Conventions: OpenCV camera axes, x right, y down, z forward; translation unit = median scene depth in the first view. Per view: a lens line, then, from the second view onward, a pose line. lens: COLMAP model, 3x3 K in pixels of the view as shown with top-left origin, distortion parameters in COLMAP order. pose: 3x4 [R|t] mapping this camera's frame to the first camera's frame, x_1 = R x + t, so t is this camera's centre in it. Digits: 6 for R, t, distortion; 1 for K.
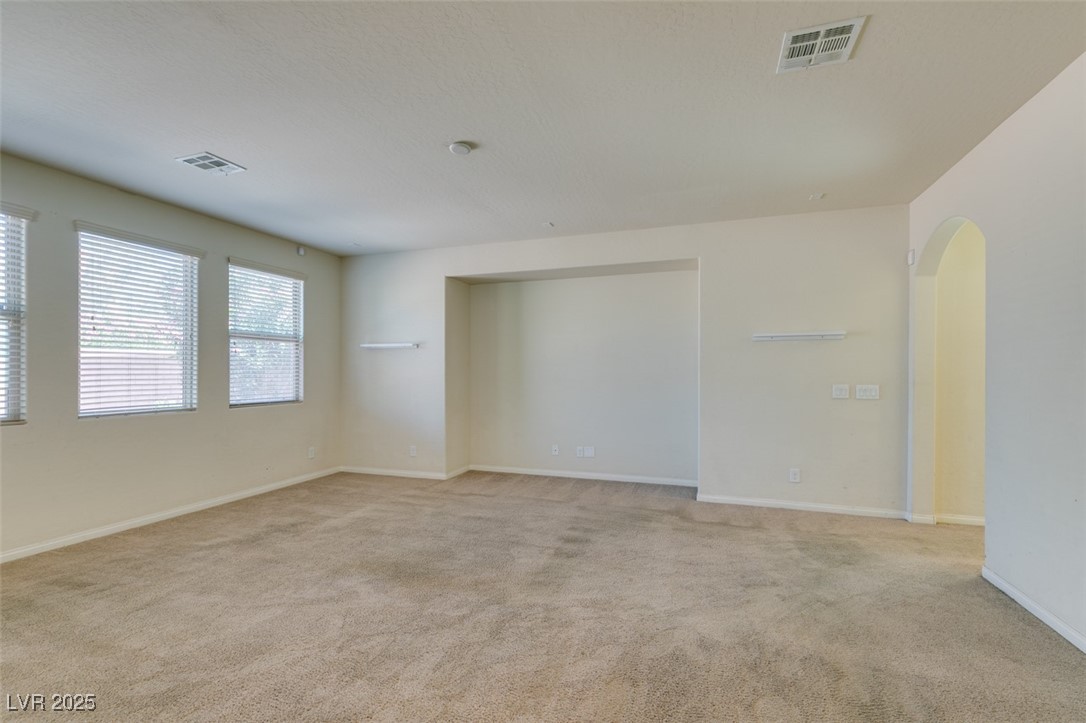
lens RADIAL K [[487.2, 0, 544.1], [0, 487.2, 374.7], [0, 0, 1]] dist [0.010564, -0.004229]
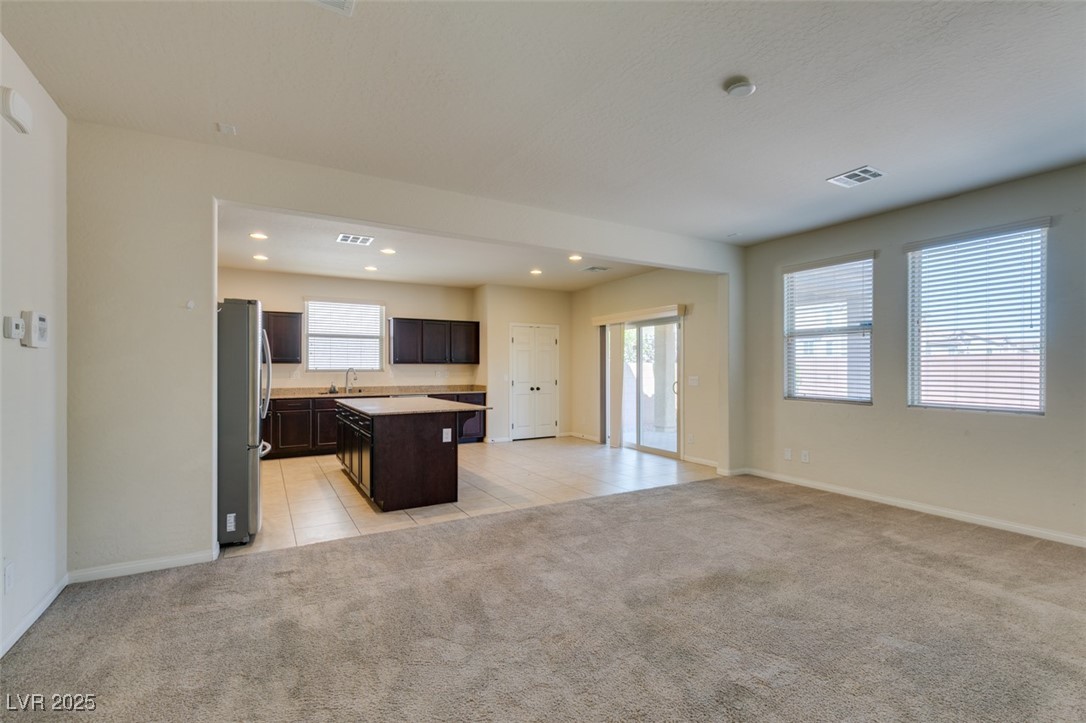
lens RADIAL K [[487.2, 0, 539.1], [0, 487.2, 367.4], [0, 0, 1]] dist [0.010564, -0.004229]
pose [[-0.657227, -0.002539, -0.753689, 0.472455], [-0.005484, 0.999984, 0.001413, -0.003555], [0.753673, 0.005062, -0.657230, 0.928944]]
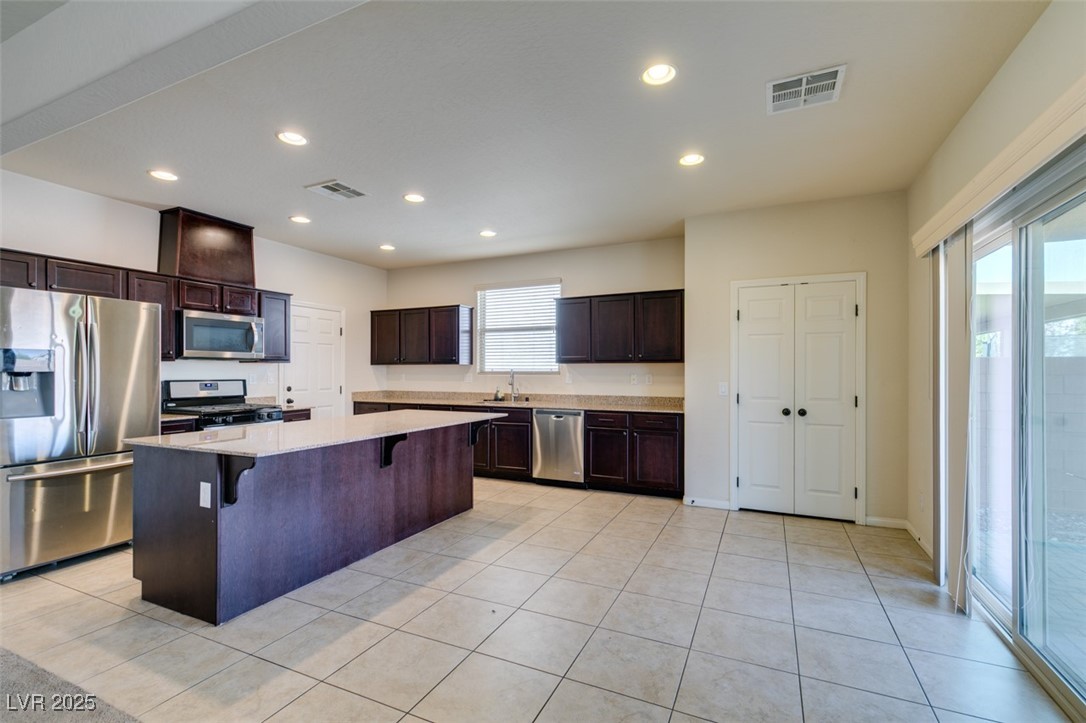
lens RADIAL K [[487.2, 0, 540.2], [0, 487.2, 368.9], [0, 0, 1]] dist [0.010564, -0.004229]
pose [[-0.994430, -0.000262, 0.105402, -0.639006], [0.000324, 0.999985, 0.005540, -0.003950], [-0.105402, 0.005543, -0.994414, 0.613076]]
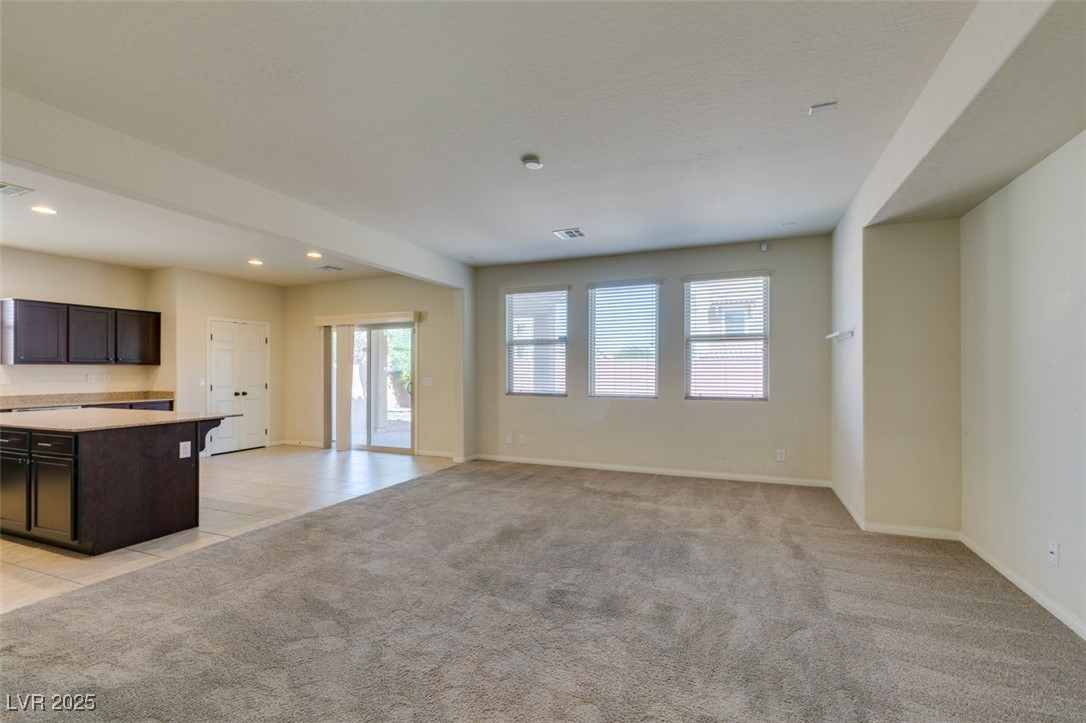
lens RADIAL K [[487.2, 0, 541.3], [0, 487.2, 366.8], [0, 0, 1]] dist [0.010564, -0.004229]
pose [[-0.065444, -0.008394, -0.997821, 0.657306], [-0.005835, 0.999951, -0.008029, -0.001500], [0.997839, 0.005296, -0.065490, 0.792499]]
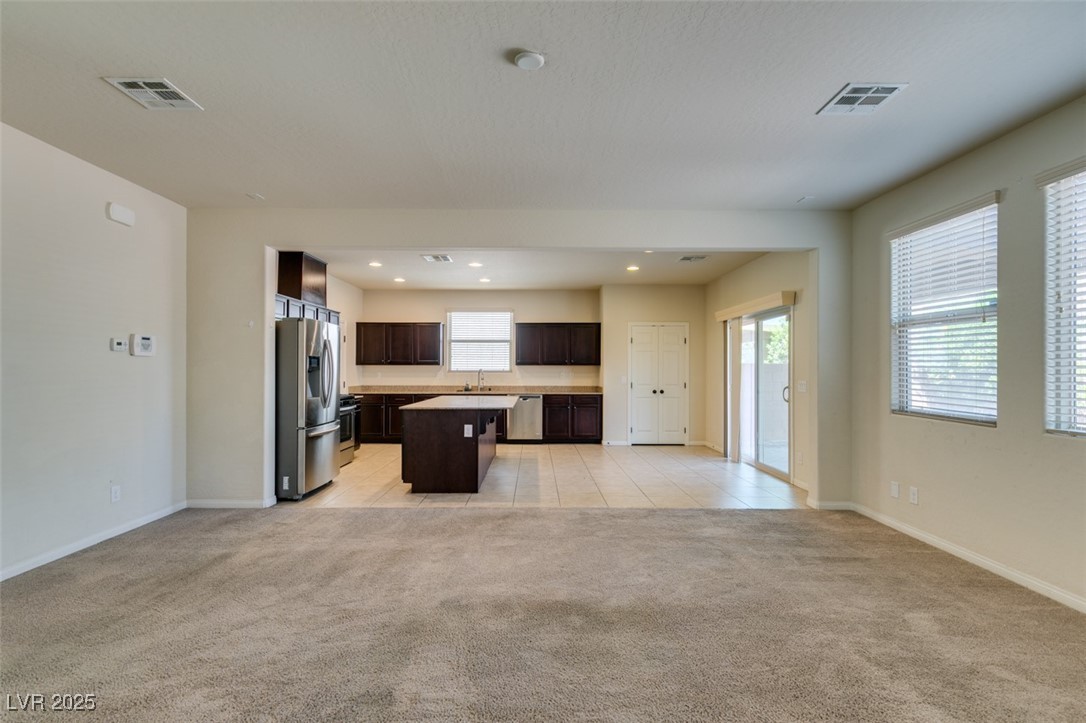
lens RADIAL K [[487.2, 0, 533.5], [0, 487.2, 371.1], [0, 0, 1]] dist [0.010564, -0.004229]
pose [[-0.944341, -0.002309, -0.328959, 0.041934], [-0.005500, 0.999946, 0.008771, -0.005879], [0.328921, 0.010092, -0.944303, 1.221151]]
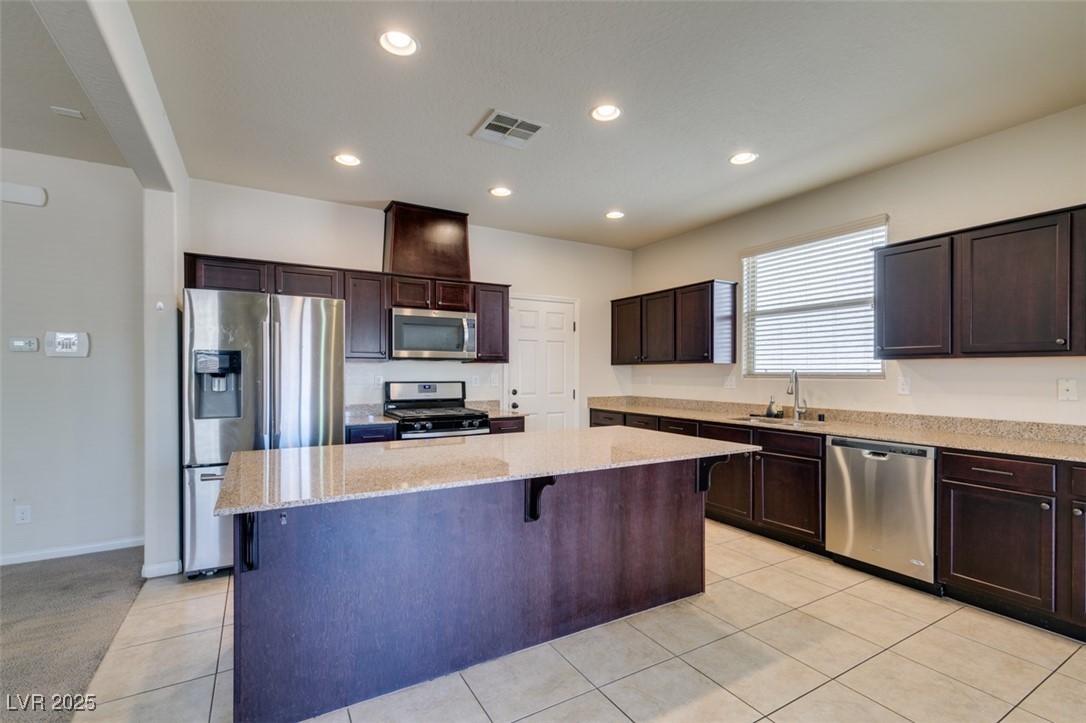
lens RADIAL K [[487.2, 0, 542.7], [0, 487.2, 373.0], [0, 0, 1]] dist [0.010564, -0.004229]
pose [[-0.759692, -0.002793, 0.650277, -0.646091], [0.004837, 0.999939, 0.009946, -0.000809], [-0.650265, 0.010701, -0.759632, 0.229449]]
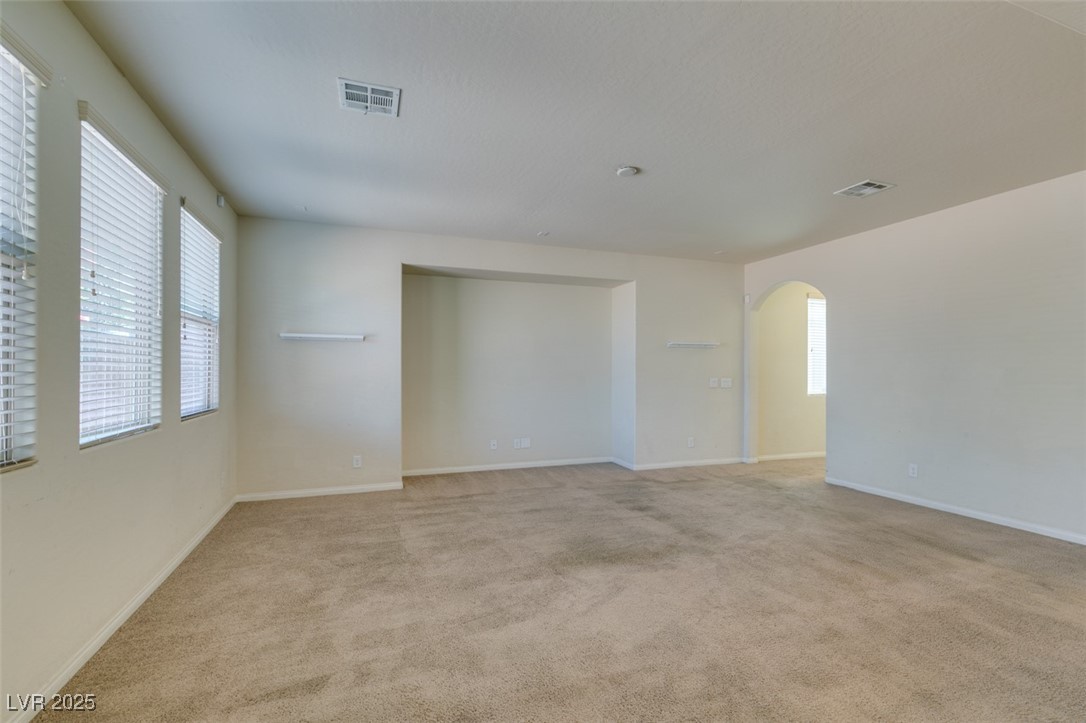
lens RADIAL K [[487.2, 0, 536.0], [0, 487.2, 366.1], [0, 0, 1]] dist [0.010564, -0.004229]
pose [[0.775348, 0.006626, 0.631499, -0.761004], [0.001236, 0.999927, -0.012009, 0.000585], [-0.631532, 0.010092, 0.775284, 0.188779]]
